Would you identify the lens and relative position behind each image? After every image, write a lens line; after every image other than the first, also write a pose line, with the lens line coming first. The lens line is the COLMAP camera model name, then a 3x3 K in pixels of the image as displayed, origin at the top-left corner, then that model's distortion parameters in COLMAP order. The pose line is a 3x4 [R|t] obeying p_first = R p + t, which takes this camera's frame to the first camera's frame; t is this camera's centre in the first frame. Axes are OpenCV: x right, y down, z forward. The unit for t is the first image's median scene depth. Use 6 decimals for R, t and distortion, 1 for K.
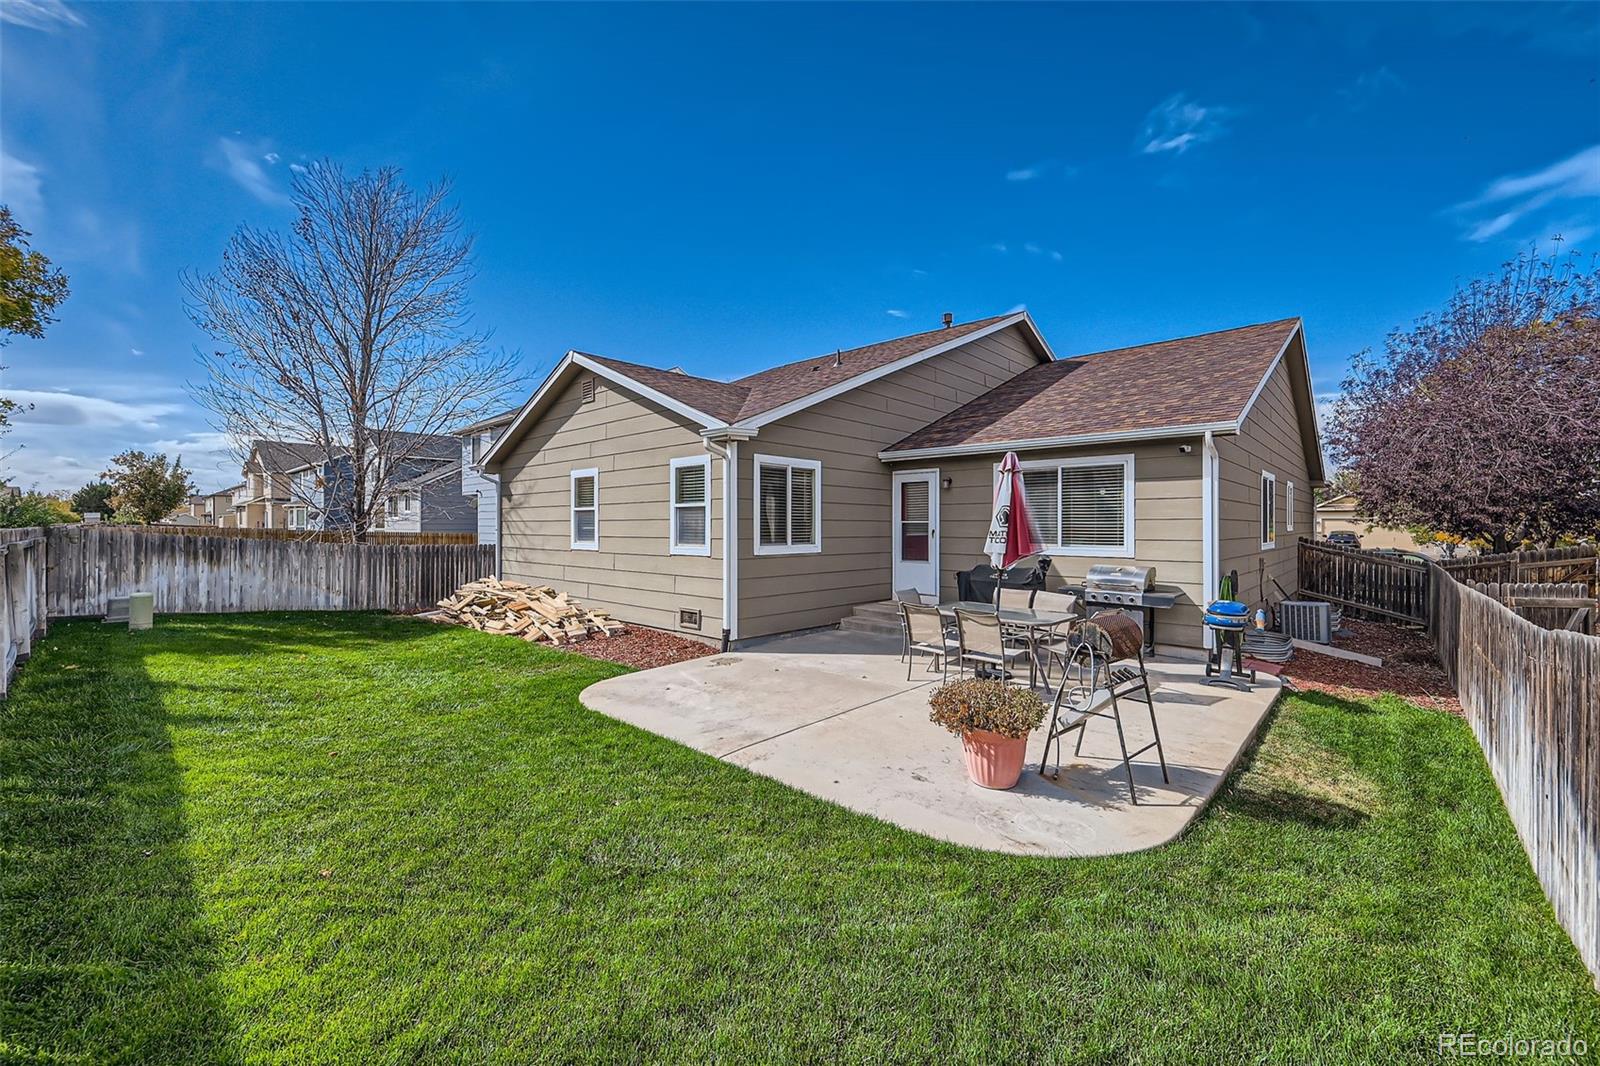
lens RADIAL K [[625.2, 0, 804.7], [0, 625.2, 517.7], [0, 0, 1]] dist [-0.007012, -0.000234]
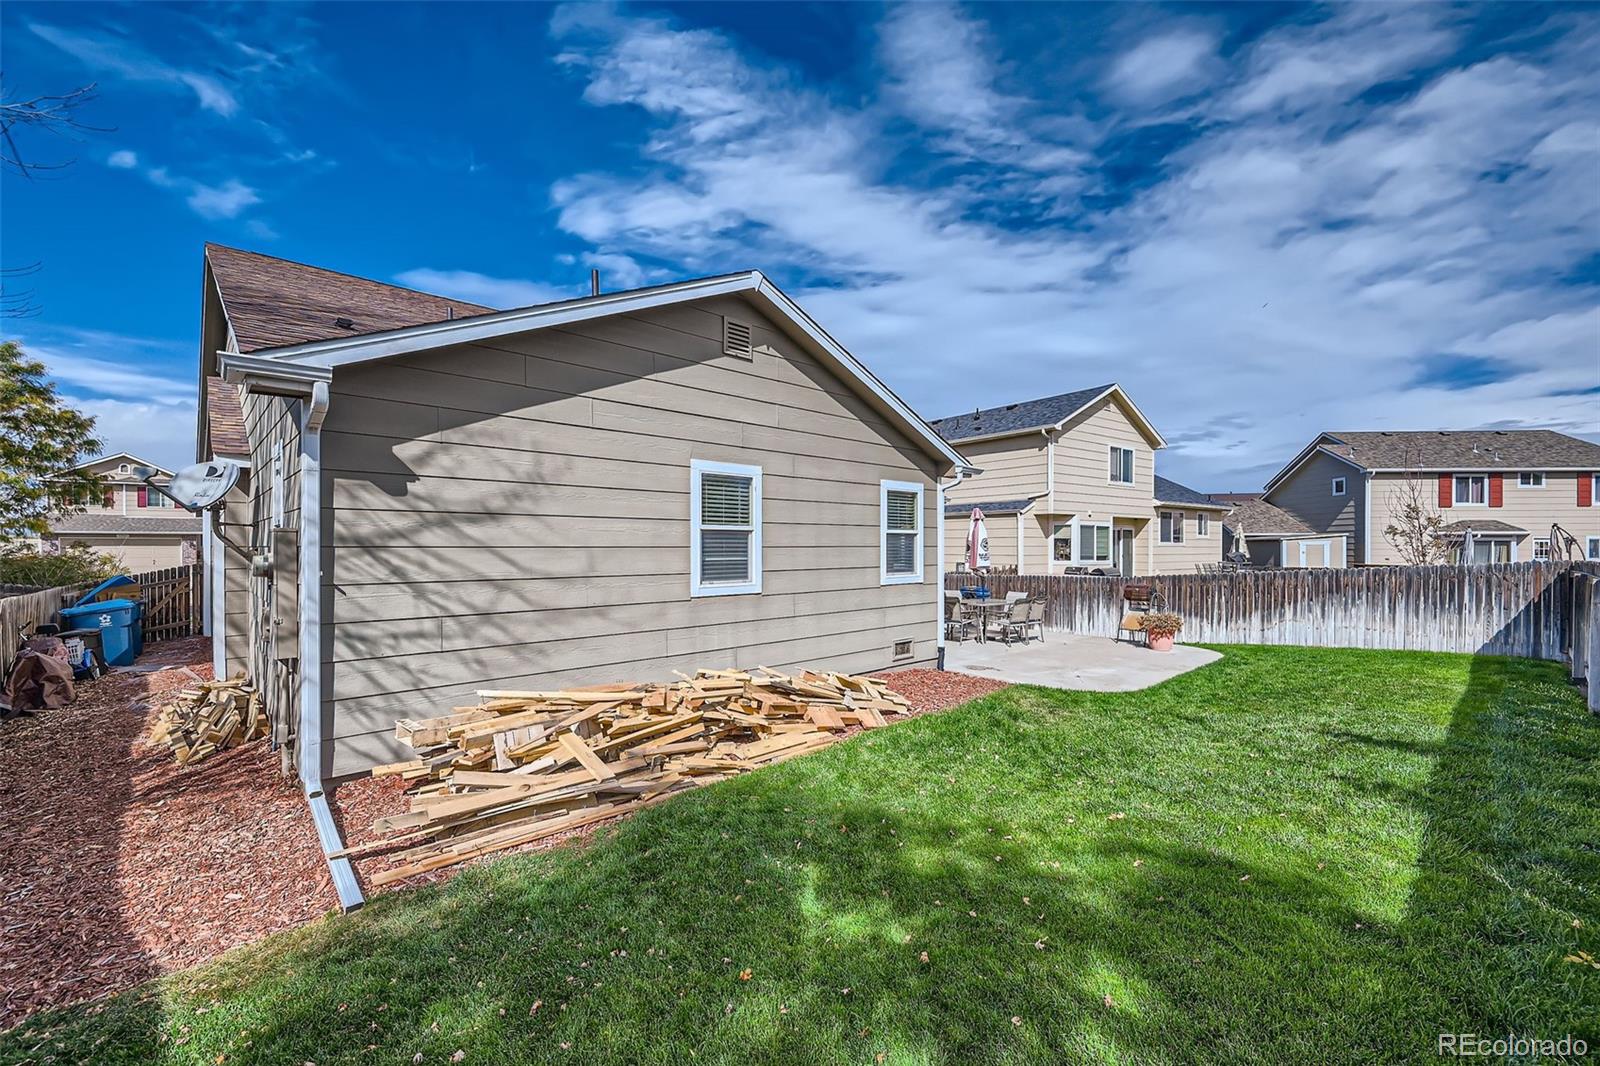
lens RADIAL K [[632.1, 0, 793.5], [0, 632.1, 538.4], [0, 0, 1]] dist [-0.003231, 0.000235]
pose [[0.094747, 0.016315, 0.995368, -1.095644], [-0.005644, 0.999858, -0.015851, 0.006192], [-0.995485, -0.004116, 0.094826, 1.003540]]
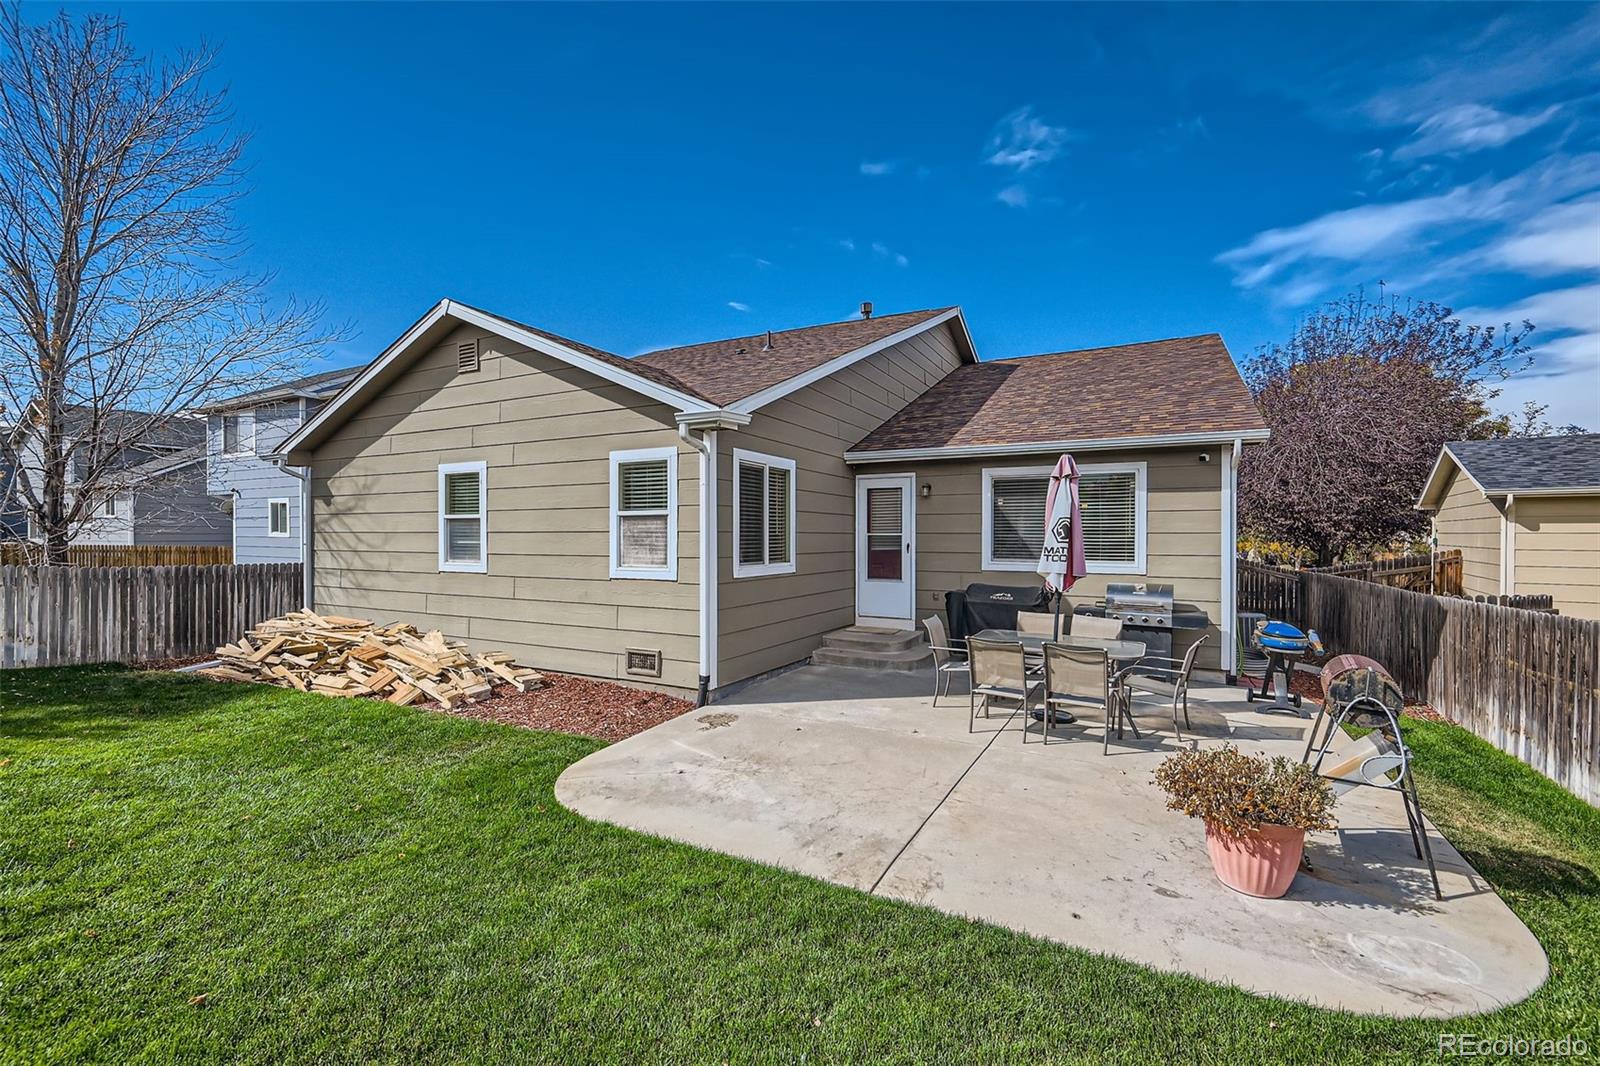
lens RADIAL K [[663.8, 0, 800.0], [0, 663.8, 533.0], [0, 0, 1]] dist [-0.001558, -0.000600]
pose [[0.966928, 0.000952, 0.255046, -0.190697], [-0.003633, 0.999943, 0.010044, -0.004499], [-0.255022, -0.010638, 0.966877, 0.161049]]
